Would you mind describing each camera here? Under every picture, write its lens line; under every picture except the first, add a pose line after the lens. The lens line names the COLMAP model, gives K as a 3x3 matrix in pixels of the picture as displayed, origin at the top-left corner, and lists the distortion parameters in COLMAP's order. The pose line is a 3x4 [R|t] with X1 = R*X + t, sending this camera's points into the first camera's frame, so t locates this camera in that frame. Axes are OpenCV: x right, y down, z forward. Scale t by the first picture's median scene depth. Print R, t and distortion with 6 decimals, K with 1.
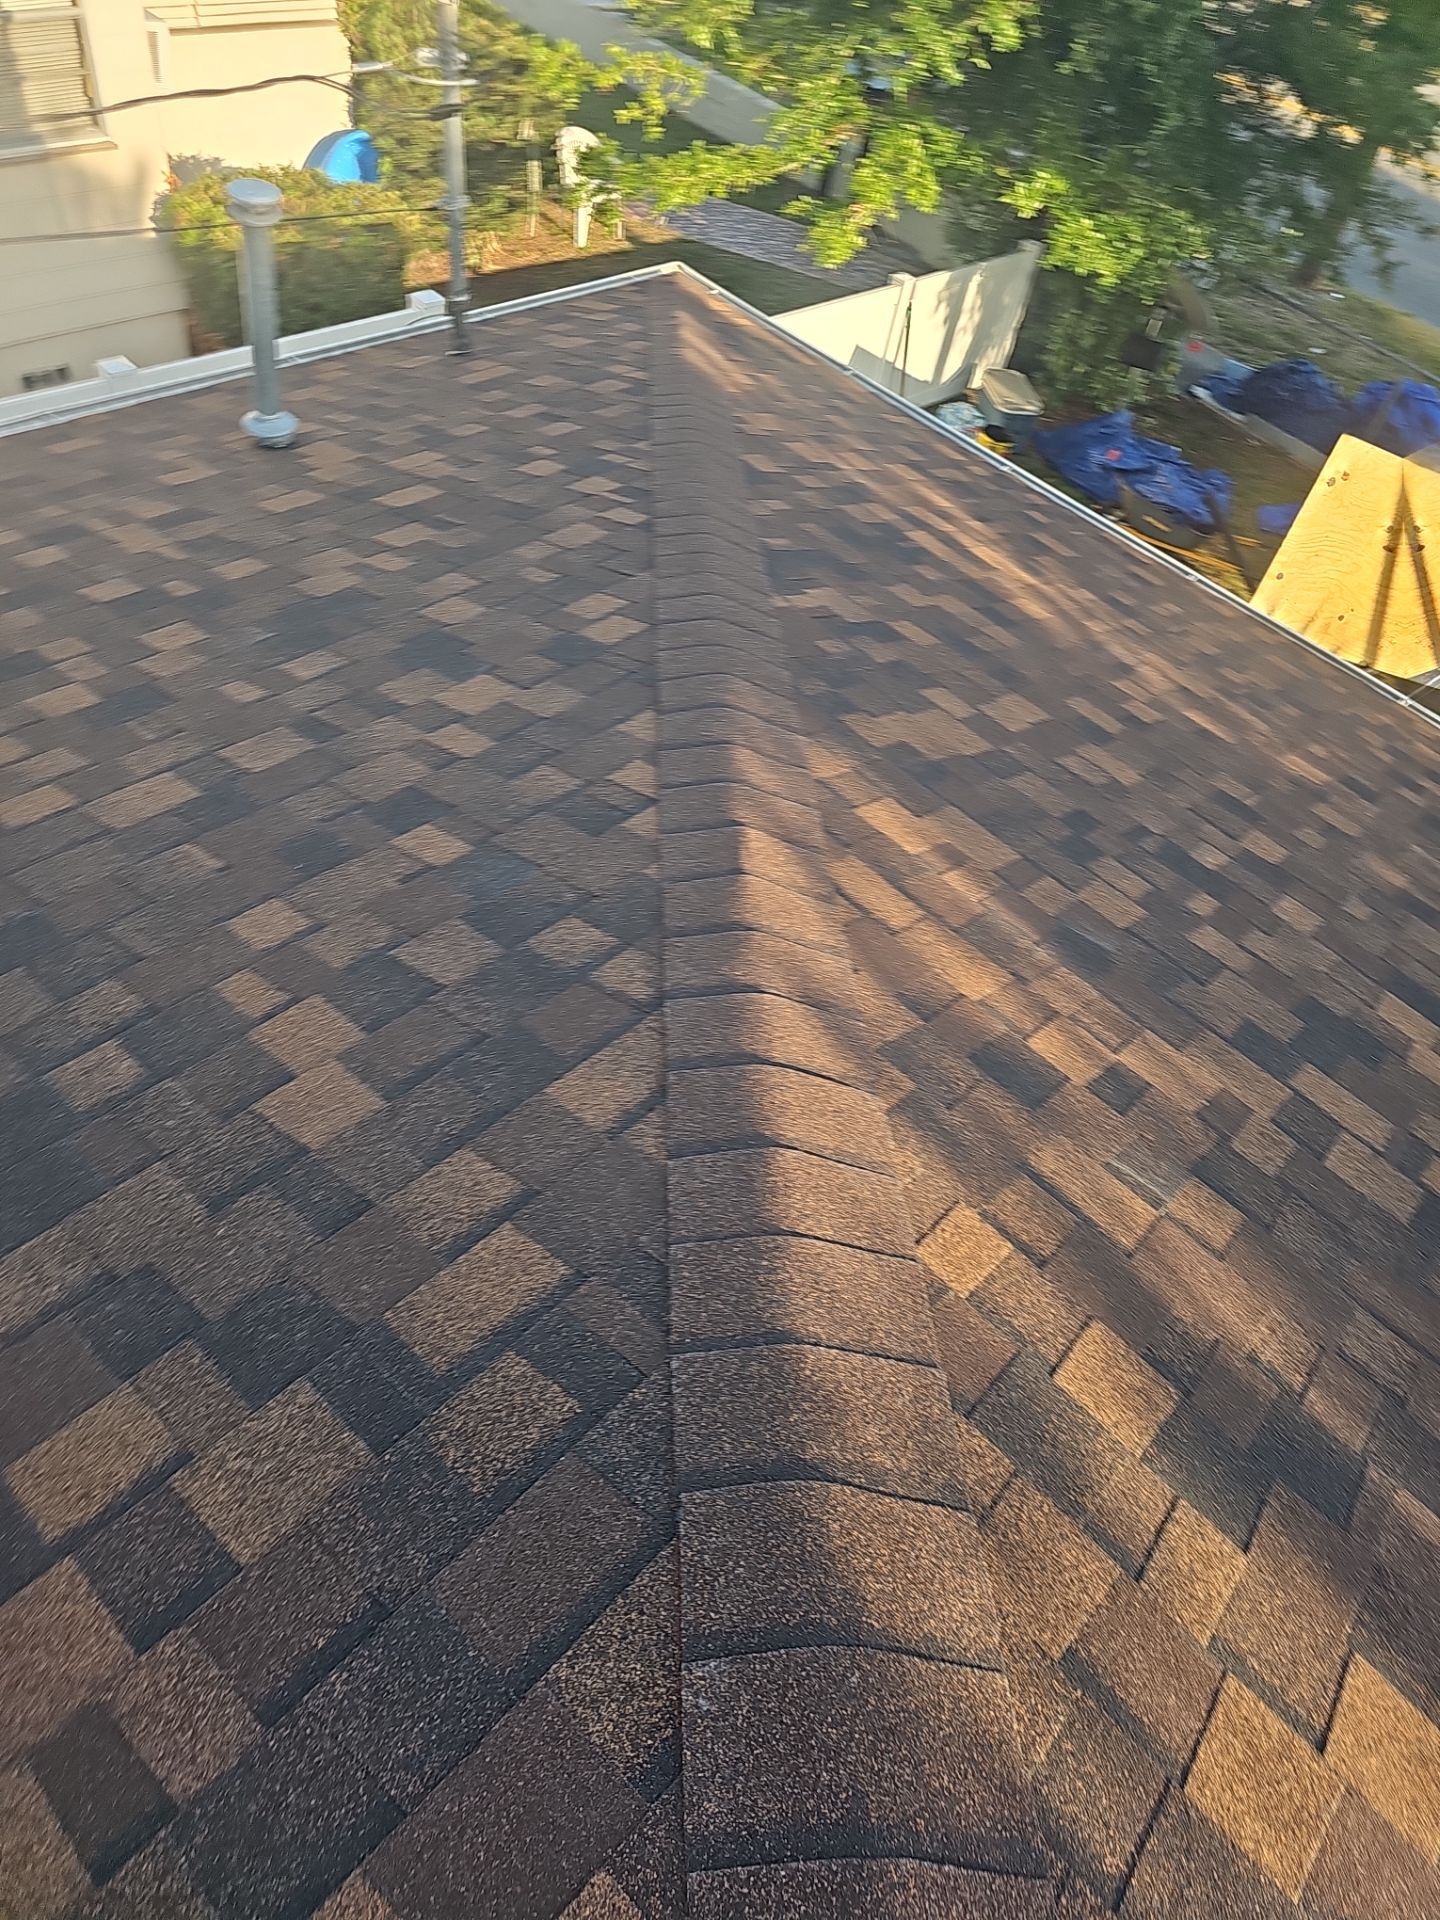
lens RADIAL K [[1275.9, 0, 707.6], [0, 1275.9, 952.7], [0, 0, 1]] dist [0.060147, -0.048316]
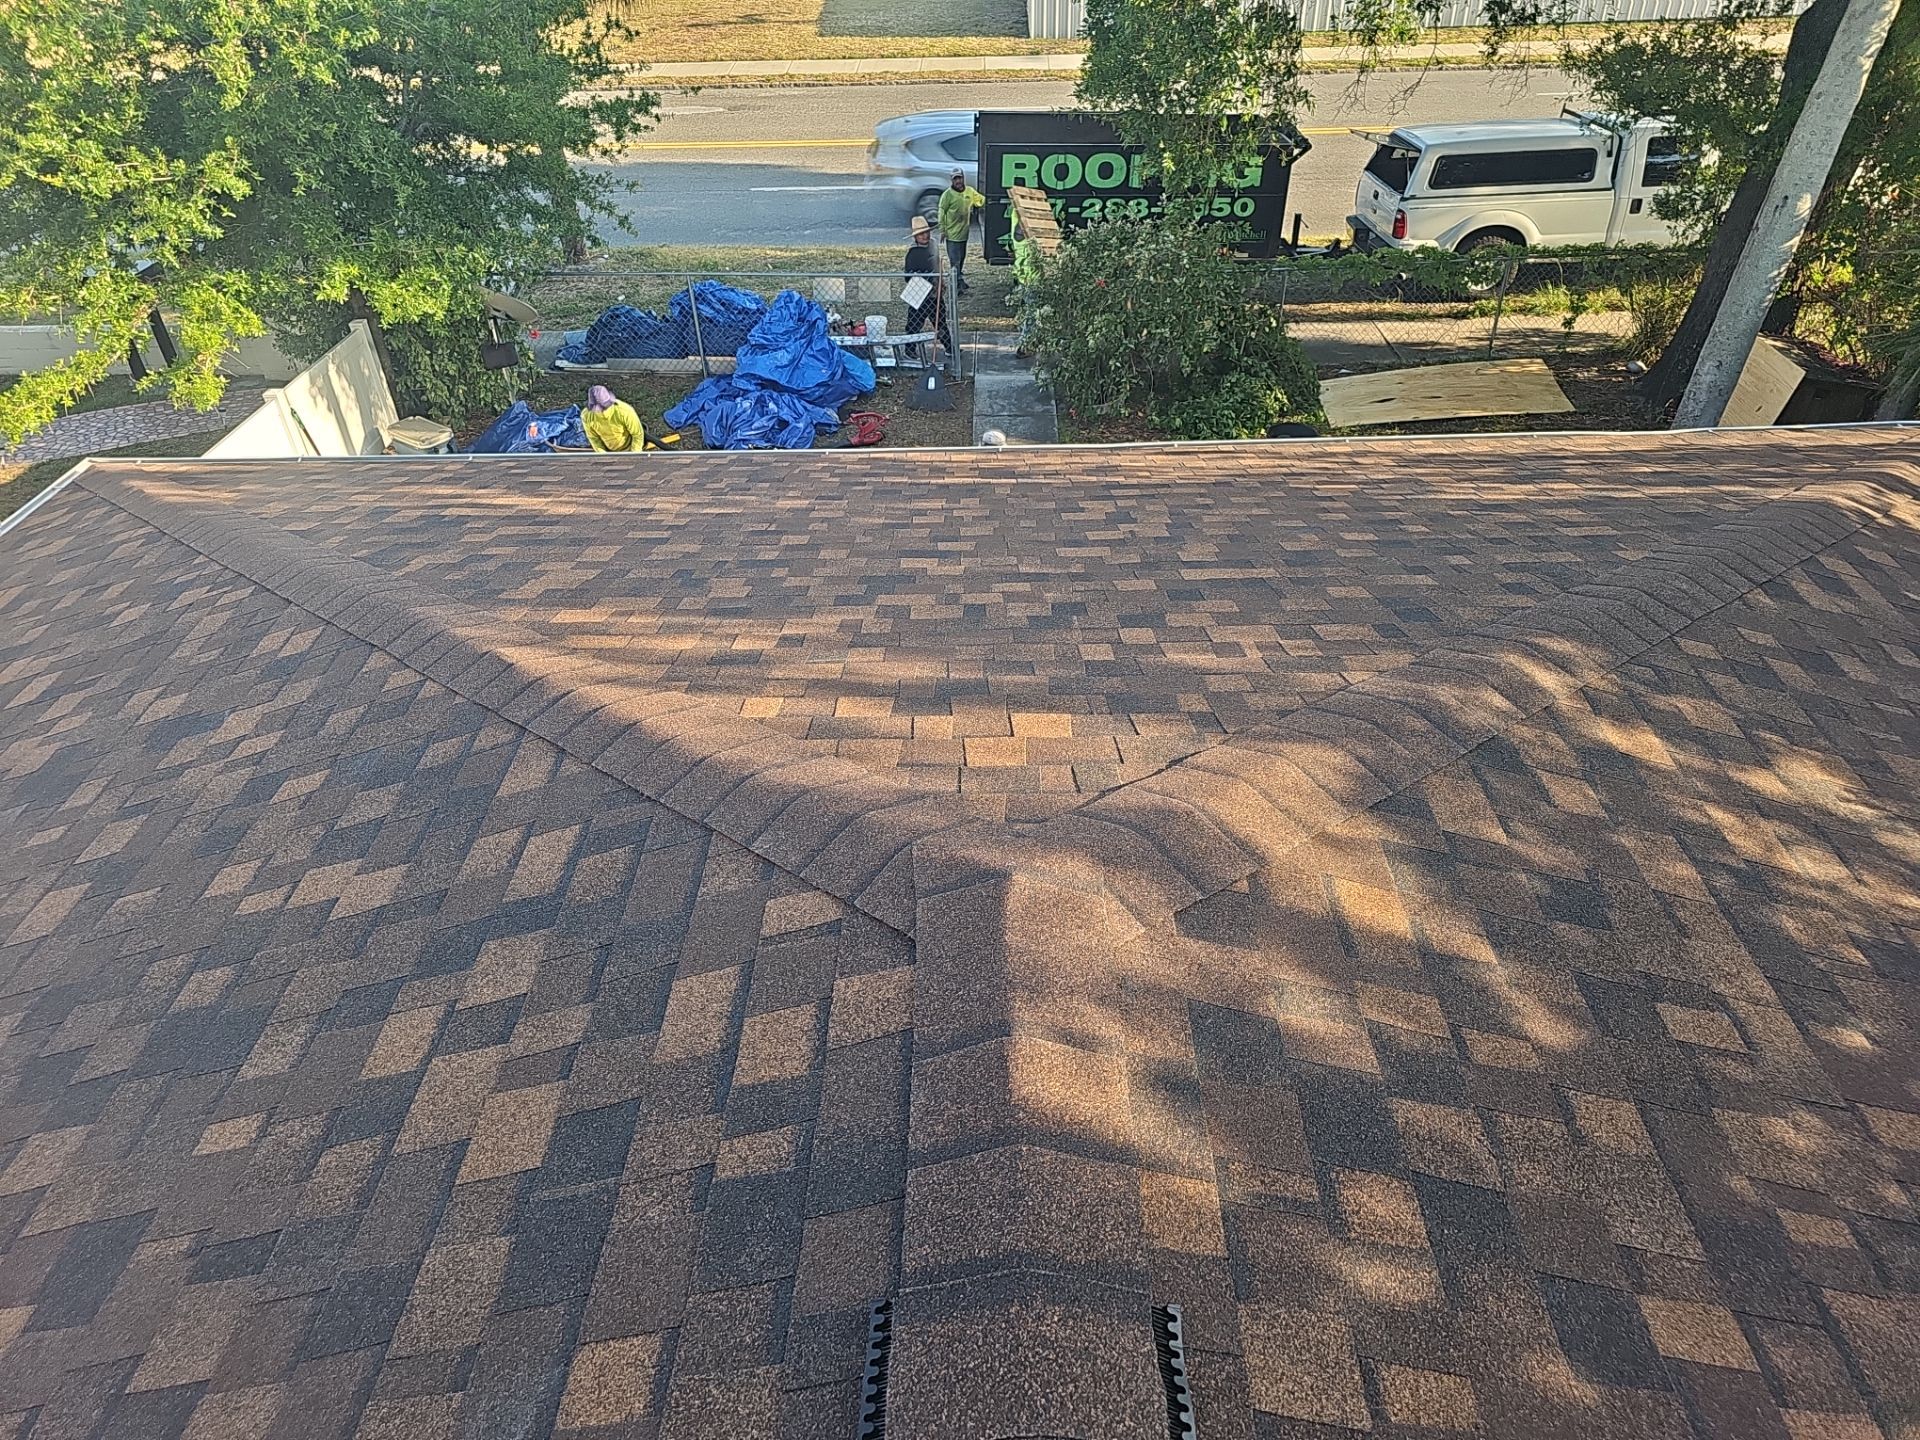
lens RADIAL K [[1275.9, 0, 960.0], [0, 1275.9, 720.0], [0, 0, 1]] dist [0.060147, -0.048316]
pose [[0.707258, -0.560014, 0.431475, -0.099203], [0.624153, 0.781249, -0.009100, 0.112386], [-0.331993, 0.275742, 0.902079, -0.180154]]
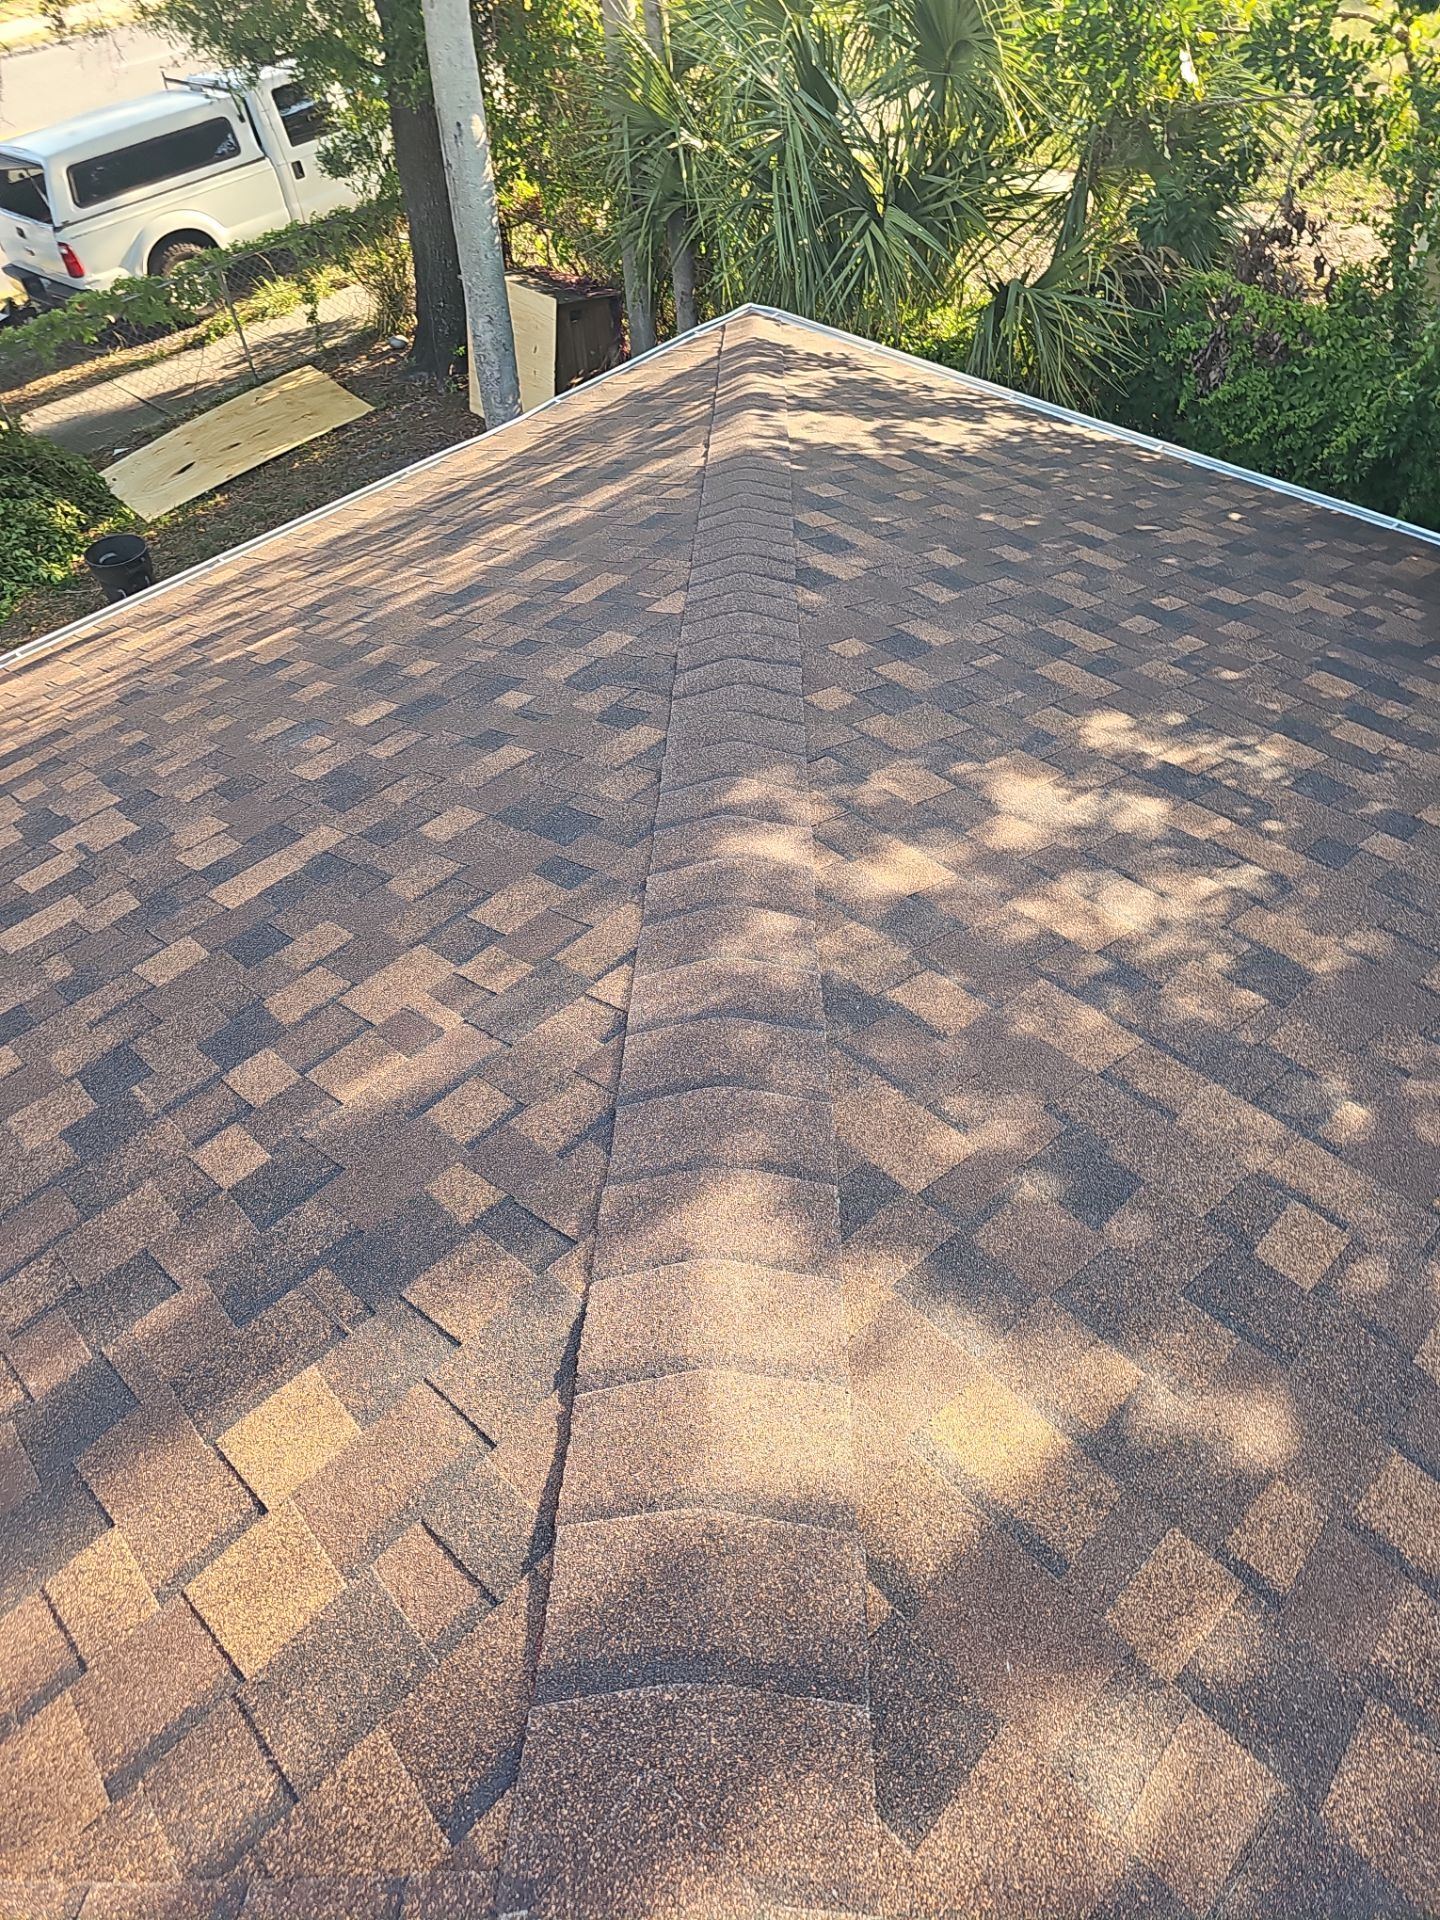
lens RADIAL K [[1275.9, 0, 707.6], [0, 1275.9, 952.7], [0, 0, 1]] dist [0.060147, -0.048316]
pose [[0.015429, -0.842712, 0.538143, 0.056748], [0.809354, 0.326555, 0.488168, 0.043604], [-0.587119, 0.428016, 0.687091, -0.042404]]
